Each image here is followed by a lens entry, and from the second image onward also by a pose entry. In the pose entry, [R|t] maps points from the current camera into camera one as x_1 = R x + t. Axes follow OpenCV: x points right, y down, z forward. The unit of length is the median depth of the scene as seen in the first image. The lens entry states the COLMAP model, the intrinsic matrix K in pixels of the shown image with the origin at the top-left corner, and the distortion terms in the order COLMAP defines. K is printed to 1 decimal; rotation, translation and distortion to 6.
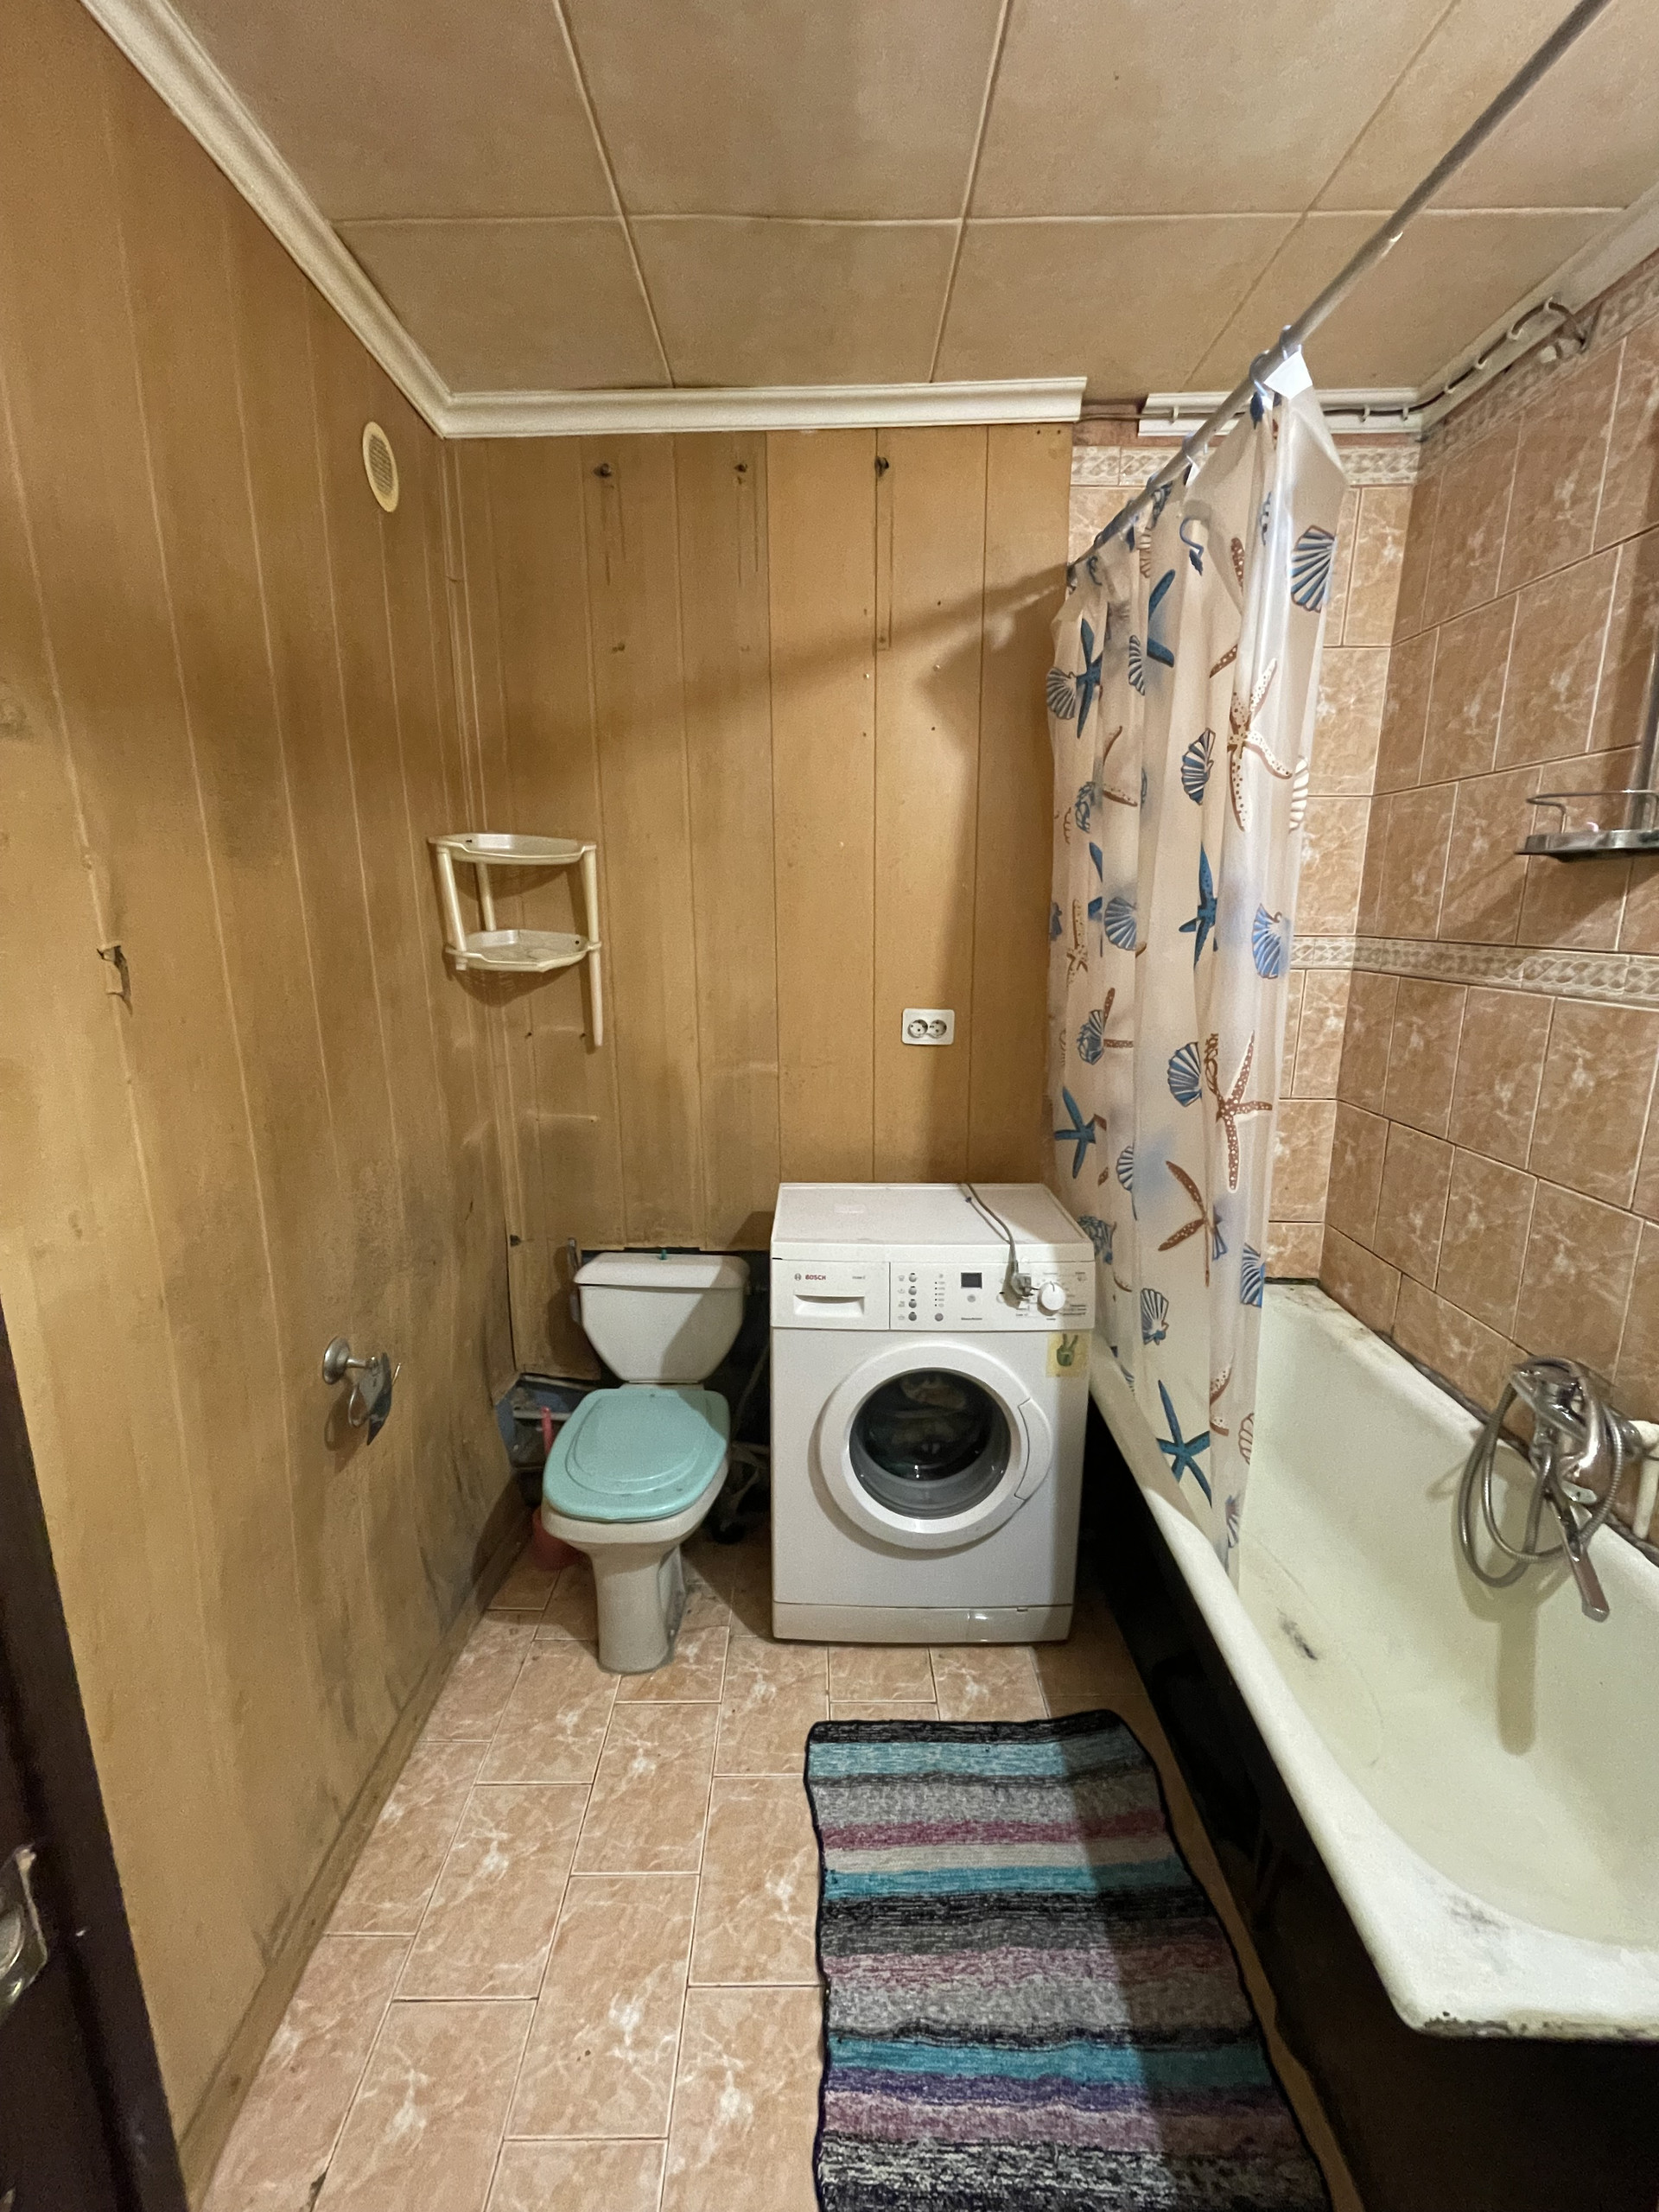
lens RADIAL K [[887.5, 0, 821.1], [0, 887.5, 1088.6], [0, 0, 1]] dist [0.000972, -0.002369]
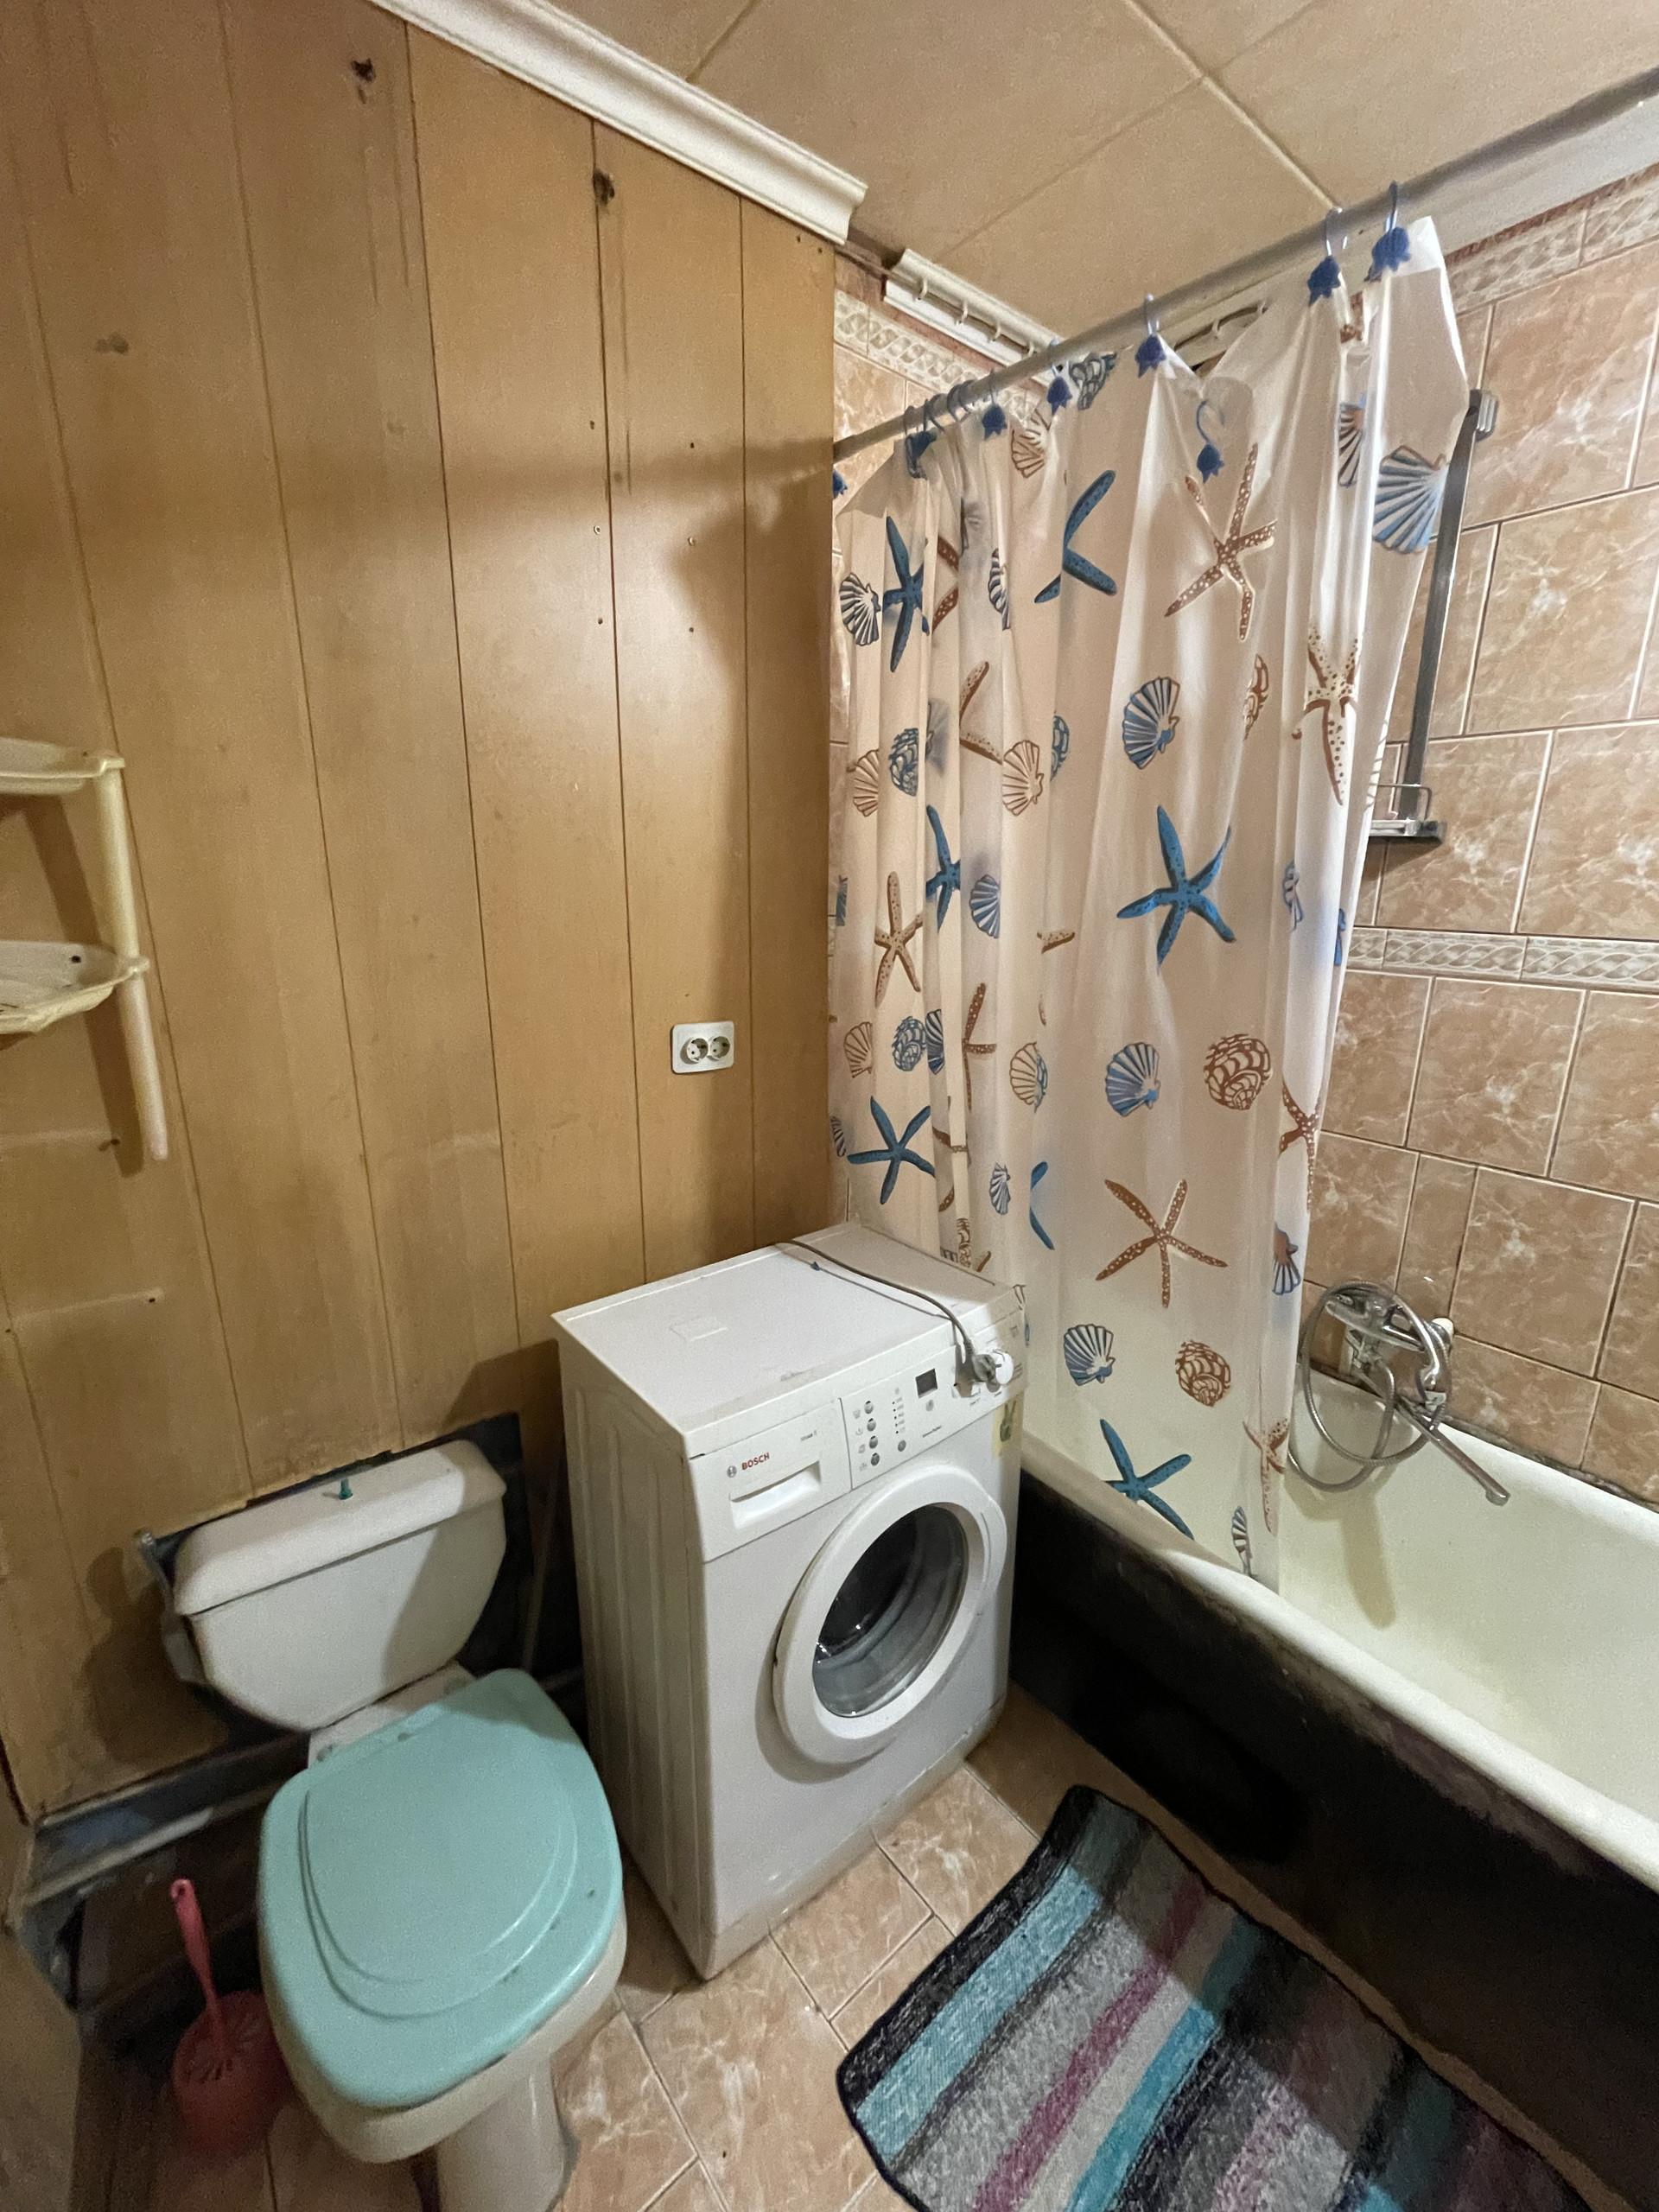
lens RADIAL K [[887.5, 0, 821.1], [0, 887.5, 1088.6], [0, 0, 1]] dist [0.000972, -0.002369]
pose [[0.775913, -0.145245, 0.613892, -0.330893], [0.120032, 0.989347, 0.082366, -0.106654], [-0.619316, 0.009778, 0.785081, 0.455911]]
